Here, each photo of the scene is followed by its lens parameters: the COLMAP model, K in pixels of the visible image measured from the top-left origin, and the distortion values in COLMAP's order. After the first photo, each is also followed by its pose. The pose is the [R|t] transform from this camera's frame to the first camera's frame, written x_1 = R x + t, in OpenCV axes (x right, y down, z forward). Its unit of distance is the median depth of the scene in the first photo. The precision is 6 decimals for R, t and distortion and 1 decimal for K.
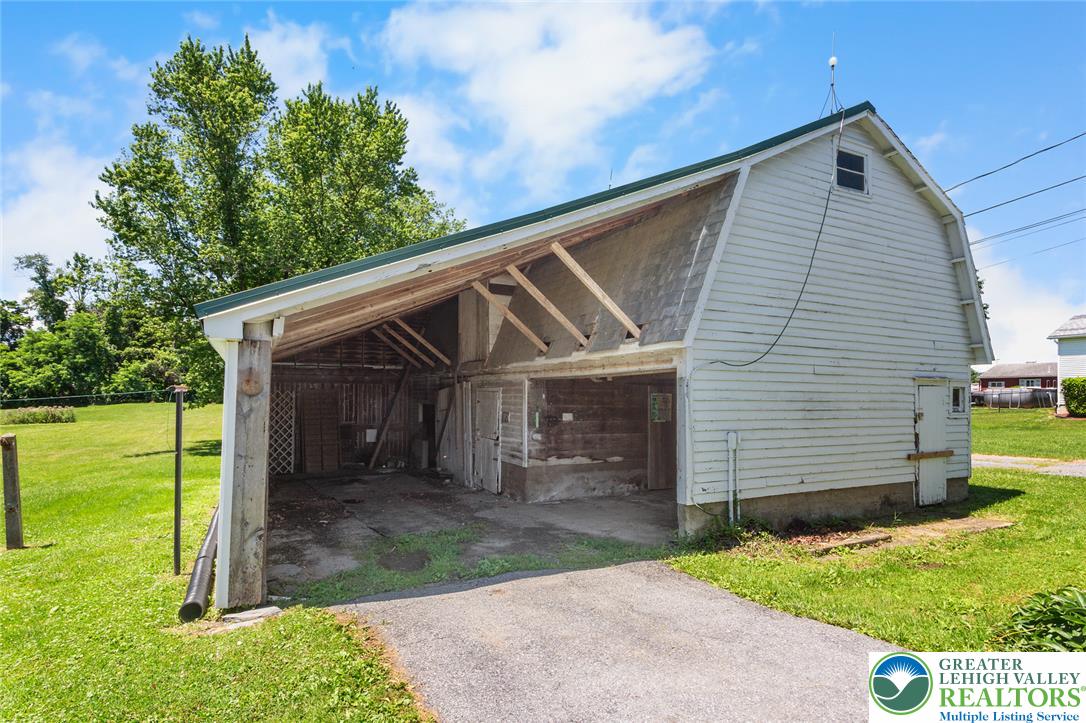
lens RADIAL K [[580.6, 0, 541.3], [0, 580.6, 381.0], [0, 0, 1]] dist [-0.033895, 0.019249]
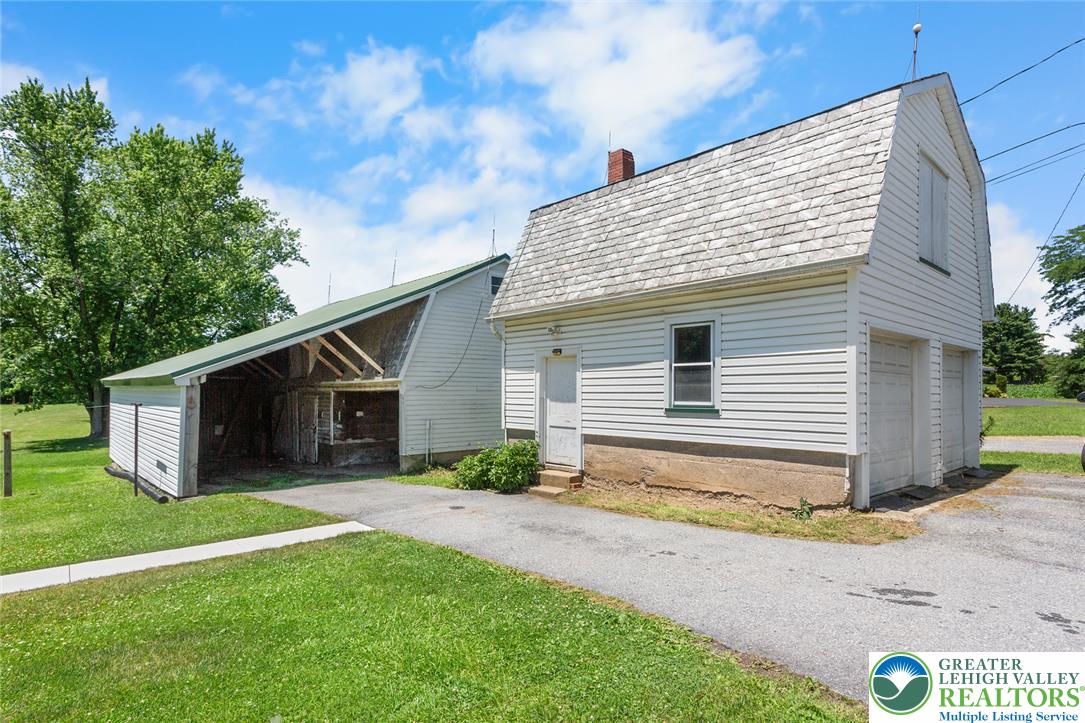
lens RADIAL K [[580.1, 0, 540.8], [0, 580.1, 381.0], [0, 0, 1]] dist [-0.033895, 0.019249]
pose [[0.966396, -0.003940, 0.257028, 0.123623], [0.001402, 0.999948, 0.010058, -0.047425], [-0.257055, -0.009360, 0.966352, -0.722267]]
